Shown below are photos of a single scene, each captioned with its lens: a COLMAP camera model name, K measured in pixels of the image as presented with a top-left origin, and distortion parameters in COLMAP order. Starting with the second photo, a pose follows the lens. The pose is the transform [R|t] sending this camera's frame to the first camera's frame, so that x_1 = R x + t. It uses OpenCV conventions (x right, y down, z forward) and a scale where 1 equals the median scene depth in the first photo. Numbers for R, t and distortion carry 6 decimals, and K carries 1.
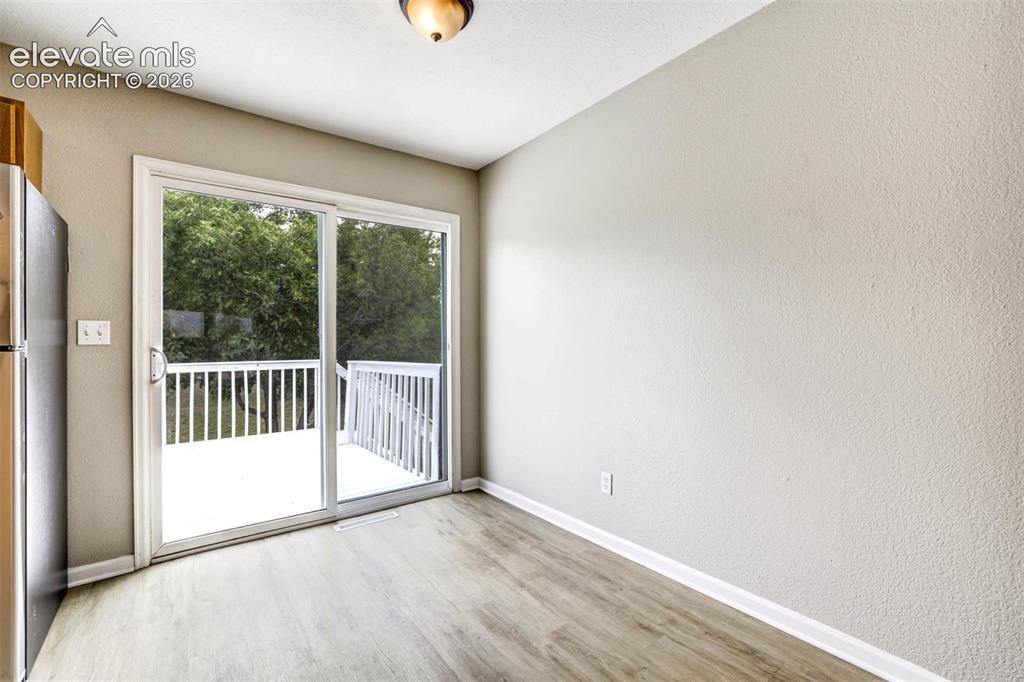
lens RADIAL K [[440.1, 0, 511.1], [0, 440.1, 344.0], [0, 0, 1]] dist [-0.026135, 0.006759]
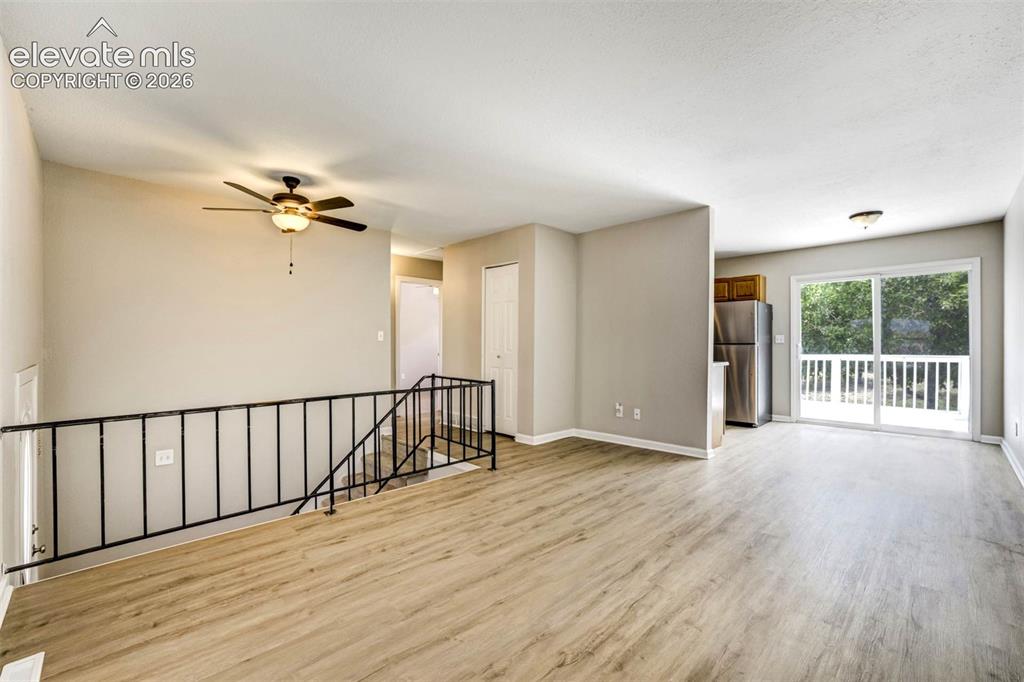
lens RADIAL K [[440.1, 0, 516.8], [0, 440.1, 346.4], [0, 0, 1]] dist [-0.026135, 0.006759]
pose [[0.121196, 0.011921, -0.992557, 1.209249], [-0.004297, 0.999925, 0.011485, 0.002664], [0.992619, 0.002873, 0.121239, -0.780832]]
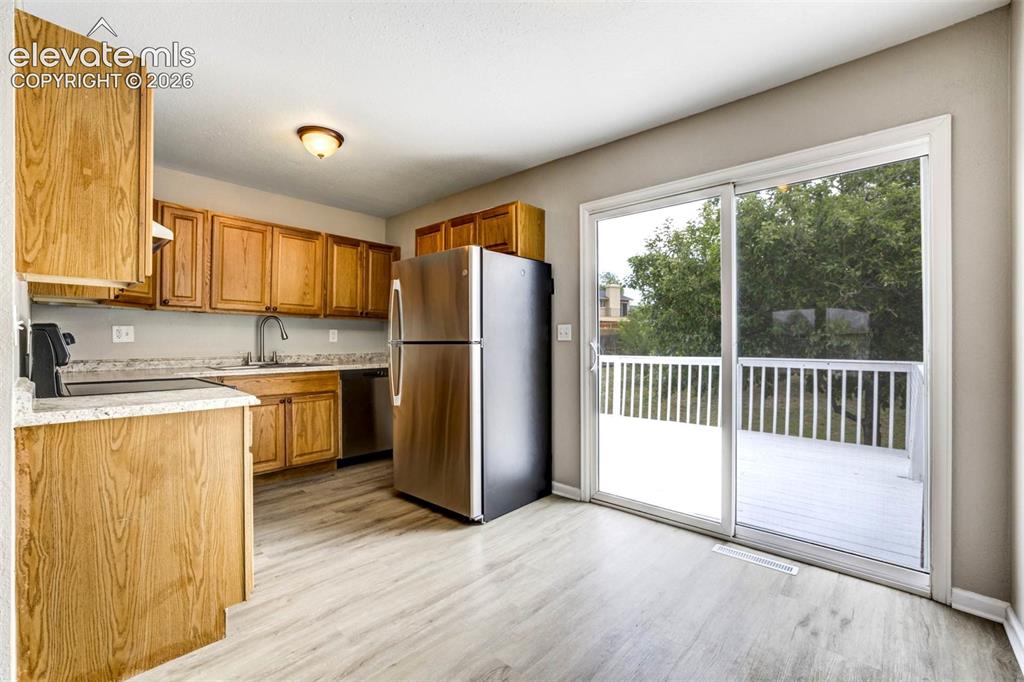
lens RADIAL K [[440.1, 0, 516.9], [0, 440.1, 345.2], [0, 0, 1]] dist [-0.026135, 0.006759]
pose [[0.173740, 0.017461, -0.984637, 0.347897], [-0.004613, 0.999846, 0.016917, -0.004775], [0.984781, 0.001603, 0.173794, 0.382433]]
